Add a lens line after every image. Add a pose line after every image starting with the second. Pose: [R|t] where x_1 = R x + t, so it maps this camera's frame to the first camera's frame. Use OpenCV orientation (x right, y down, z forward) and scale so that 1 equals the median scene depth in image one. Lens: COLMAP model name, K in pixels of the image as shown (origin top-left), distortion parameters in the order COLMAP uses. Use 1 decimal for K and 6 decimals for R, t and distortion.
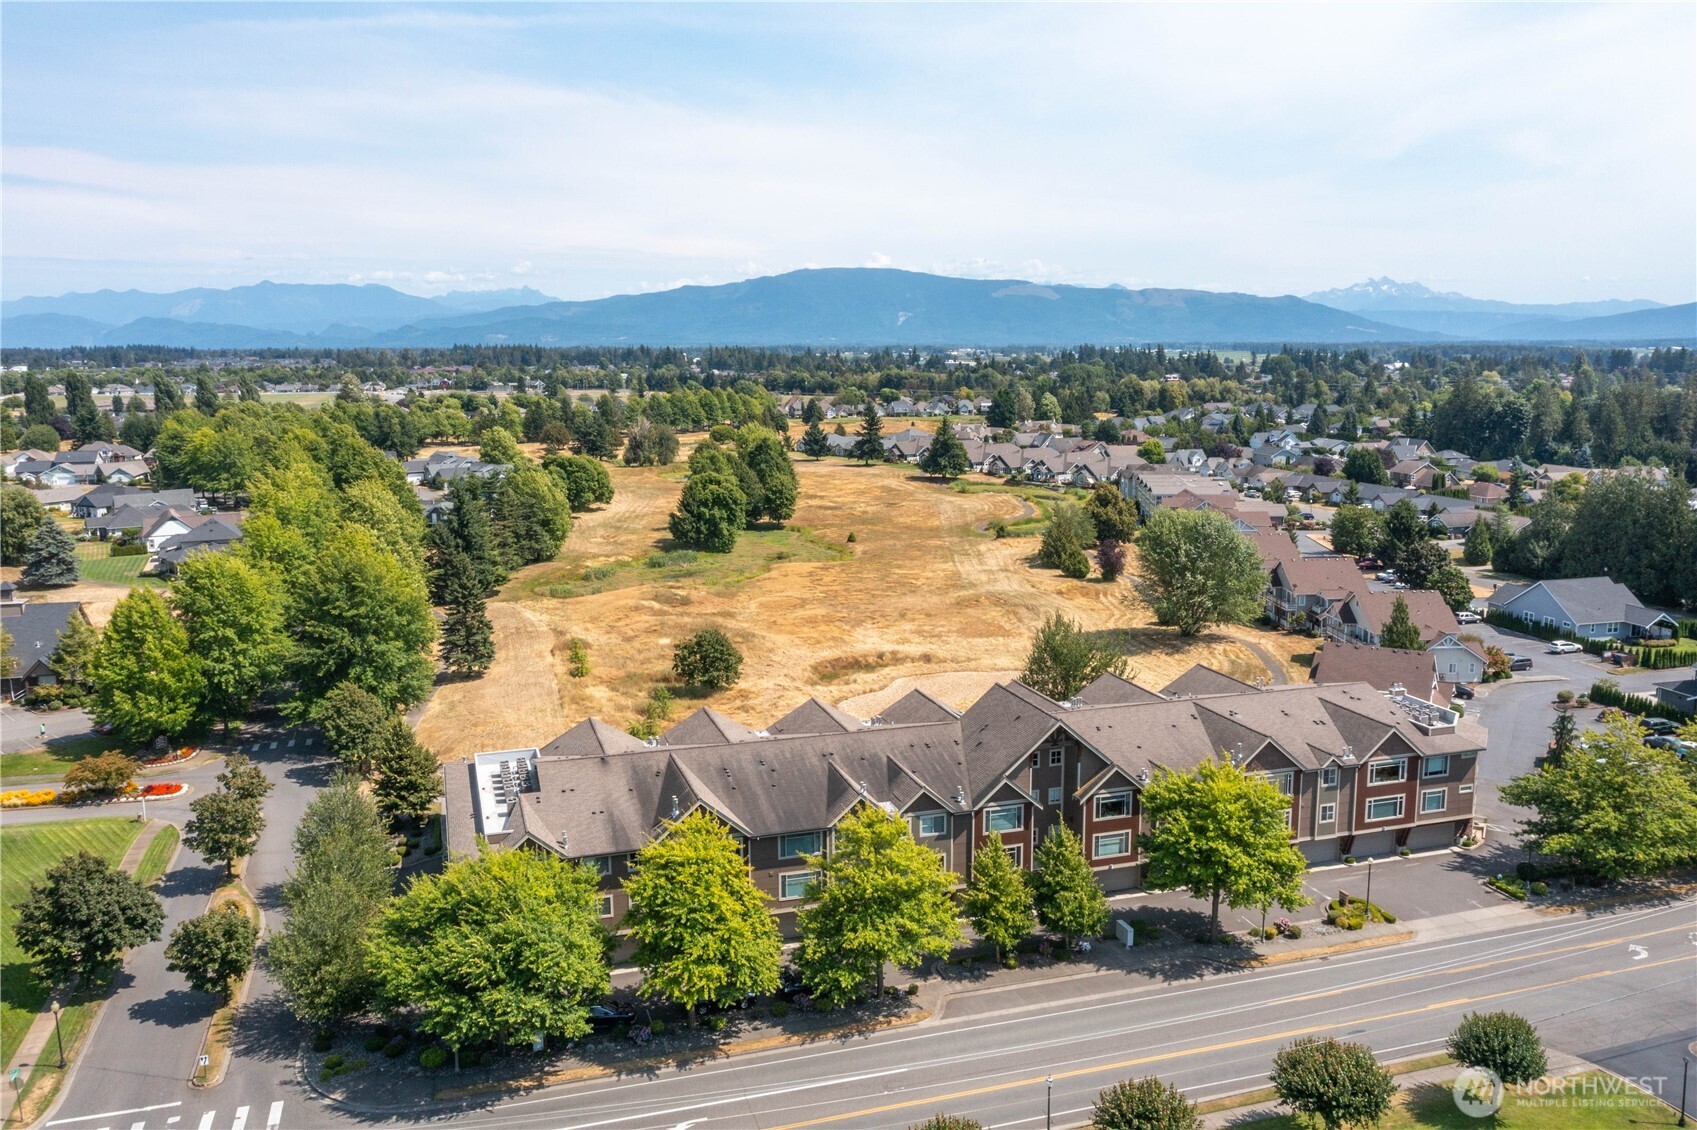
lens RADIAL K [[1354.6, 0, 846.7], [0, 1354.6, 558.8], [0, 0, 1]] dist [-0.025204, 0.002029]
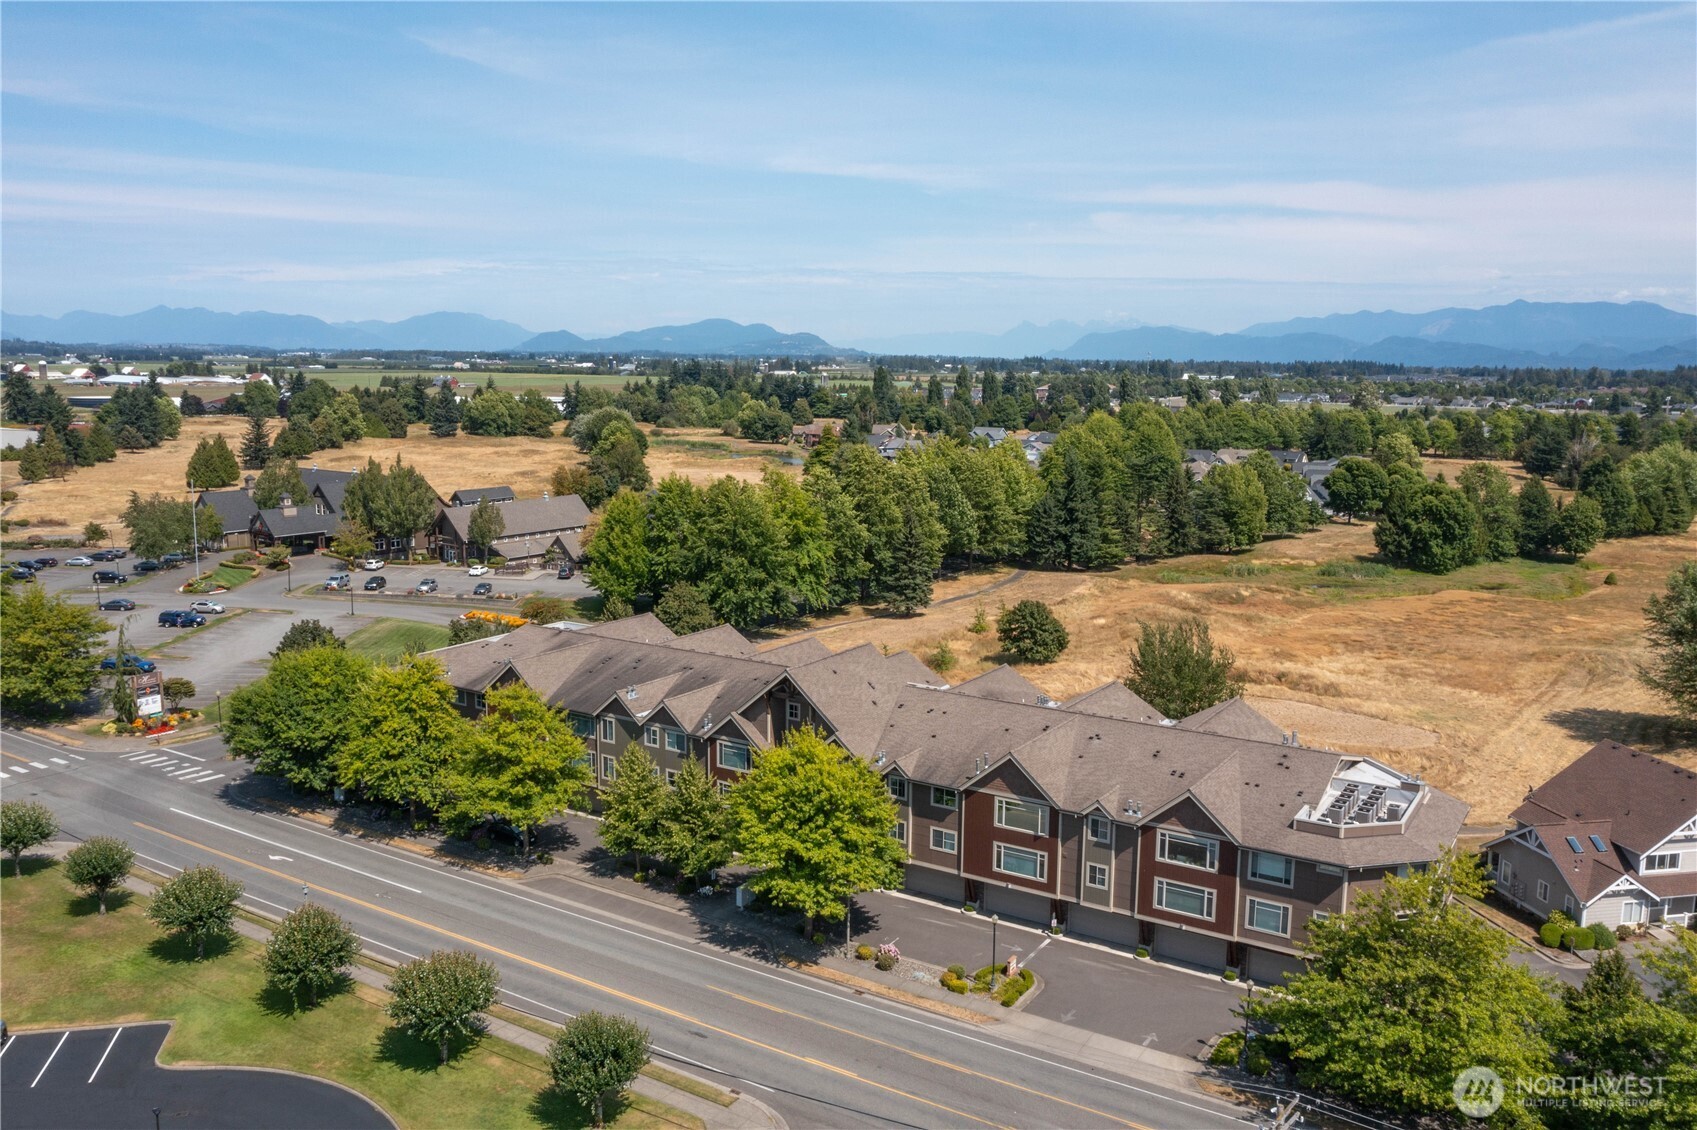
lens RADIAL K [[1354.6, 0, 846.1], [0, 1354.6, 569.5], [0, 0, 1]] dist [-0.025204, 0.002029]
pose [[0.628708, 0.127980, -0.767038, 0.829180], [-0.134734, 0.989374, 0.054641, -0.009086], [0.765881, 0.068993, 0.639271, 0.374280]]
